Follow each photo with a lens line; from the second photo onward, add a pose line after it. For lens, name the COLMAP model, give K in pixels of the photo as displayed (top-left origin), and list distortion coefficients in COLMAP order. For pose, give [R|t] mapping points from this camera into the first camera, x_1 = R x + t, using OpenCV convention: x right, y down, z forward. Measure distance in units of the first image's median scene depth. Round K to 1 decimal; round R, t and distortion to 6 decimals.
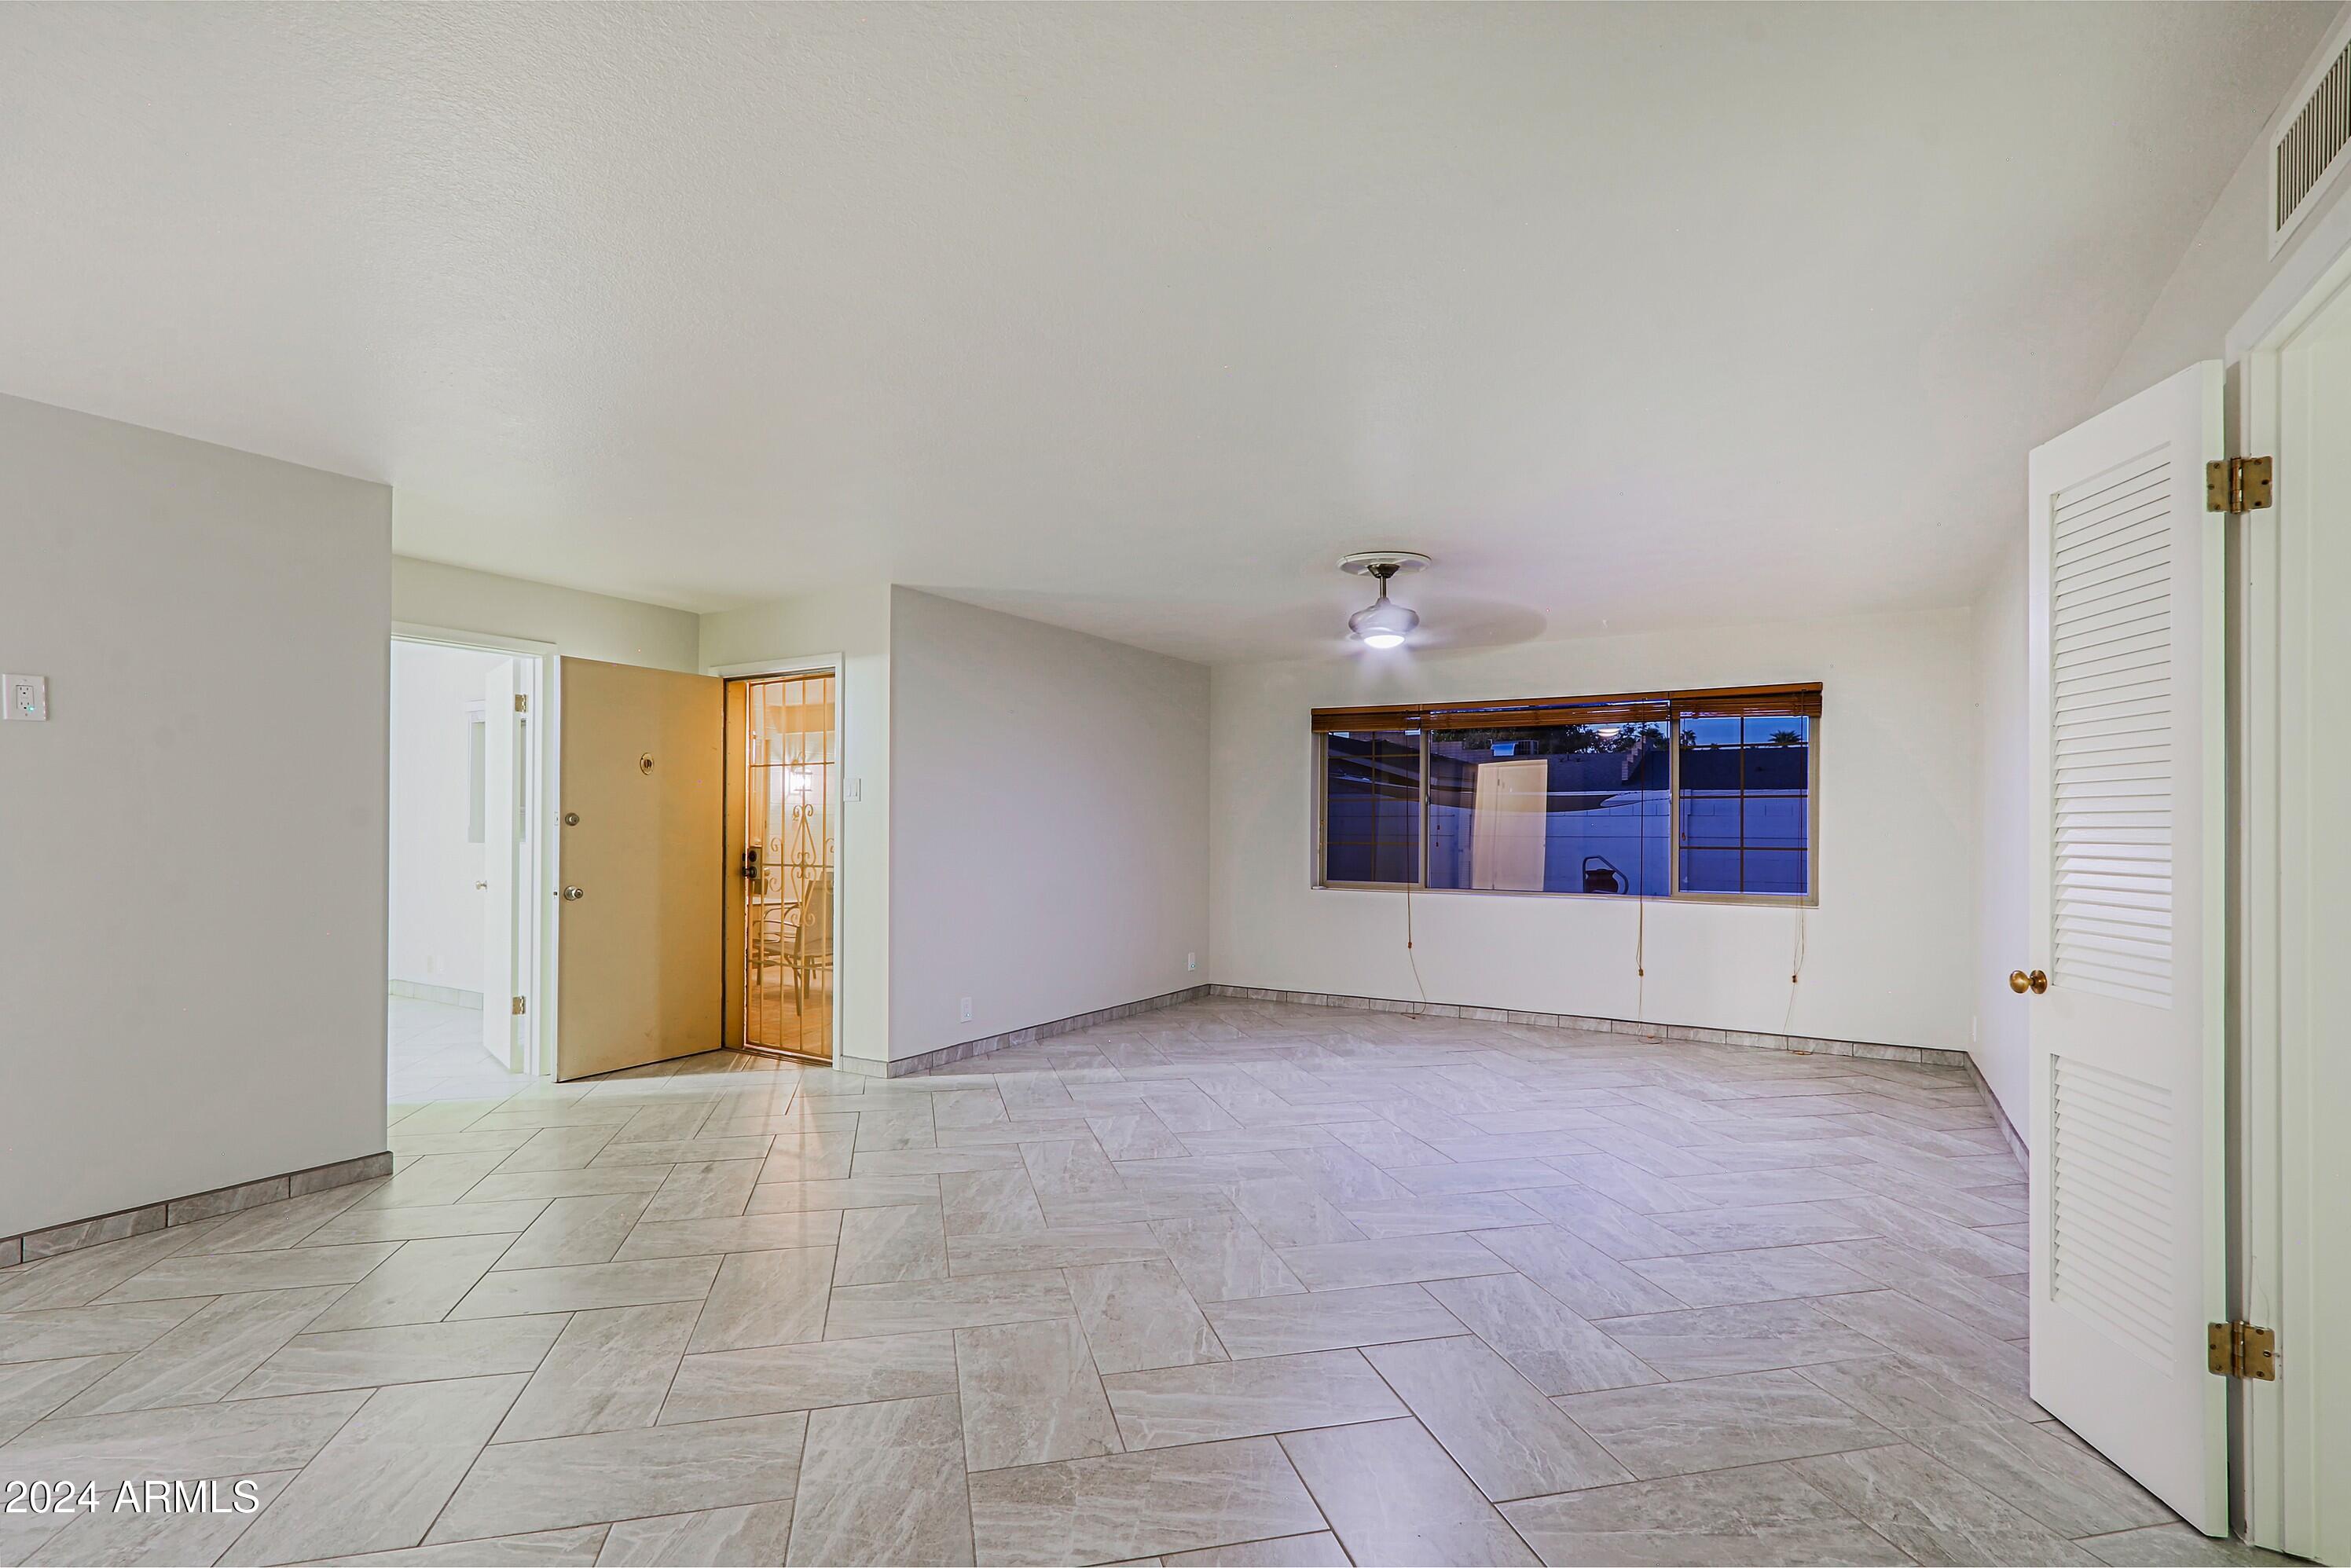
lens RADIAL K [[1106.8, 0, 1152.9], [0, 1106.8, 805.7], [0, 0, 1]] dist [-0.014225, -0.000798]
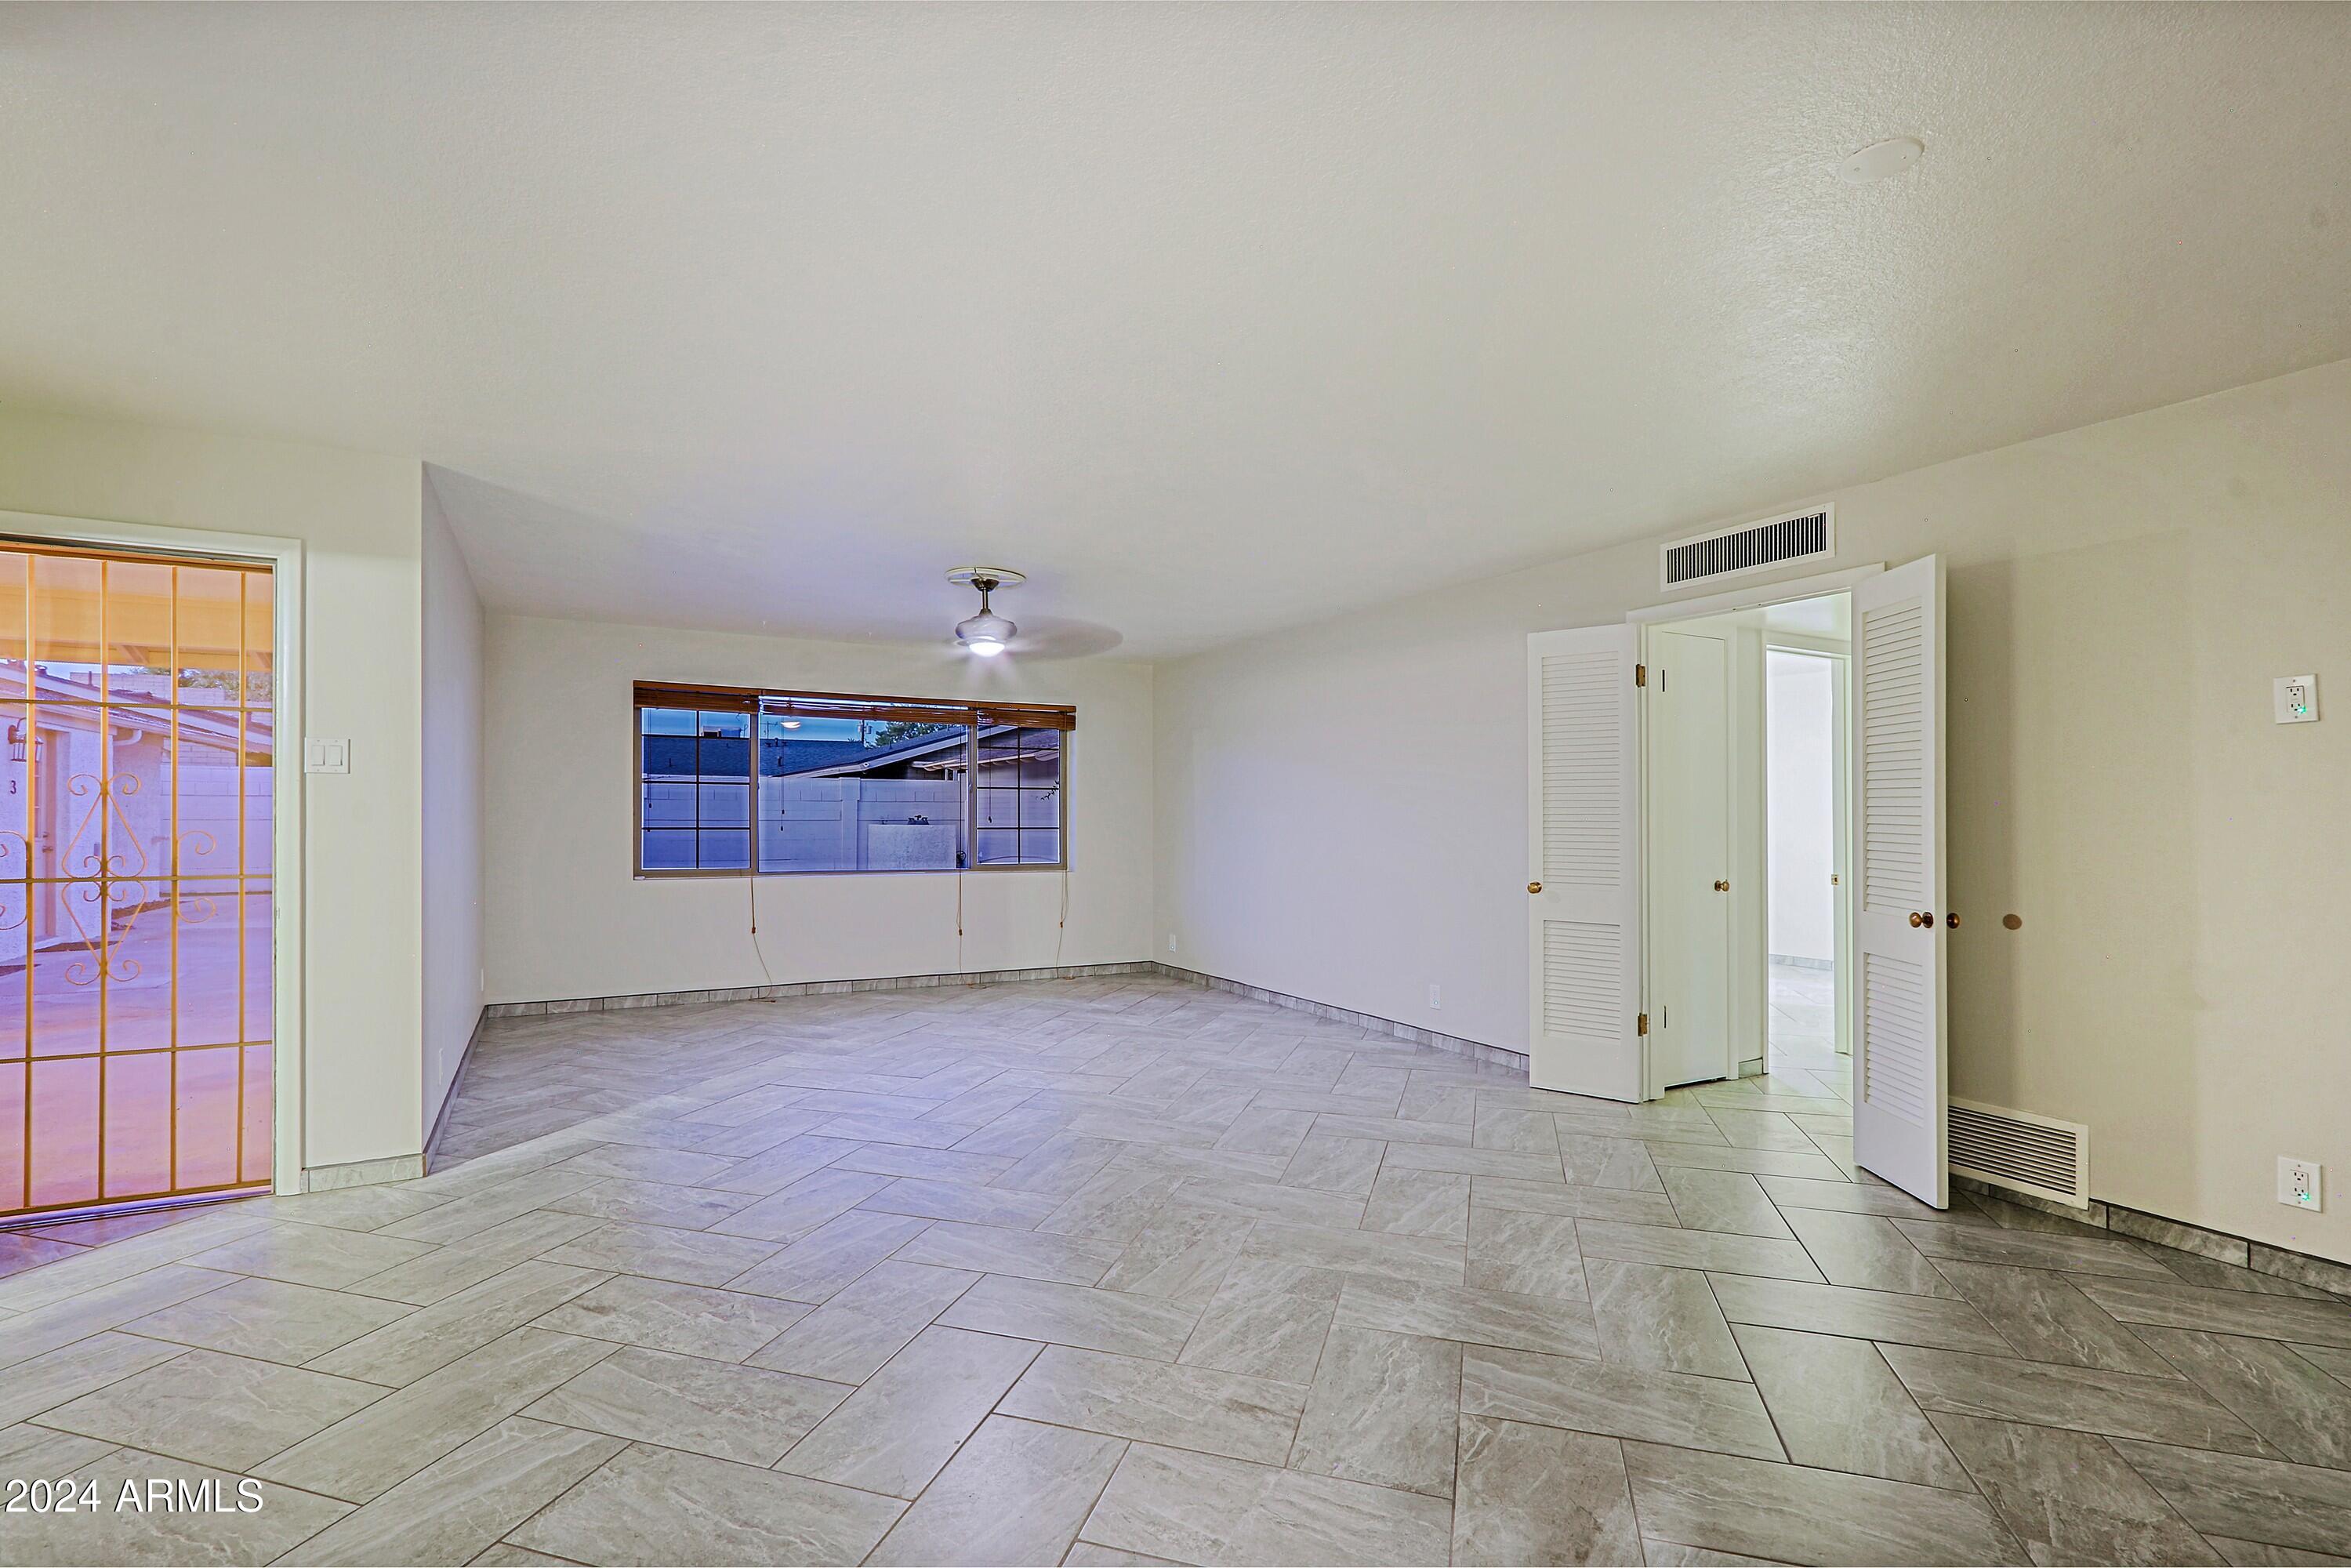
lens RADIAL K [[1107.0, 0, 1167.6], [0, 1107.0, 795.7], [0, 0, 1]] dist [-0.014225, -0.000798]
pose [[0.489648, 0.011374, 0.871846, -0.677498], [-0.017449, 0.999842, -0.003244, 0.002651], [-0.871745, -0.013625, 0.489770, 0.286227]]
